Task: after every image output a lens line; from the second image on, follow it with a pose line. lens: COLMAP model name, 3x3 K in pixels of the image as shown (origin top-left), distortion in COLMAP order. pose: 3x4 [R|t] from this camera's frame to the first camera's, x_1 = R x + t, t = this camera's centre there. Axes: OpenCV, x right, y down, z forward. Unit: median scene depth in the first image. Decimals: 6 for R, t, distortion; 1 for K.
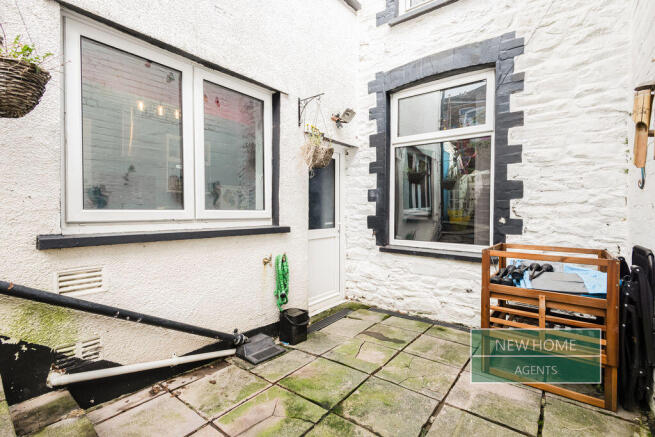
lens RADIAL K [[307.2, 0, 327.2], [0, 307.2, 215.3], [0, 0, 1]] dist [0.009143, 0.000227]
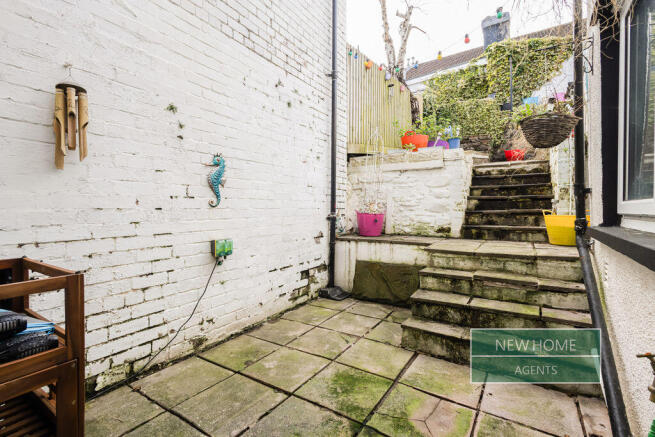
lens RADIAL K [[307.2, 0, 327.3], [0, 307.2, 216.6], [0, 0, 1]] dist [0.009143, 0.000227]
pose [[-0.997357, 0.004751, -0.072499, 0.187095], [0.002893, 0.999665, 0.025701, 0.005114], [0.072597, 0.025423, -0.997037, 1.969043]]
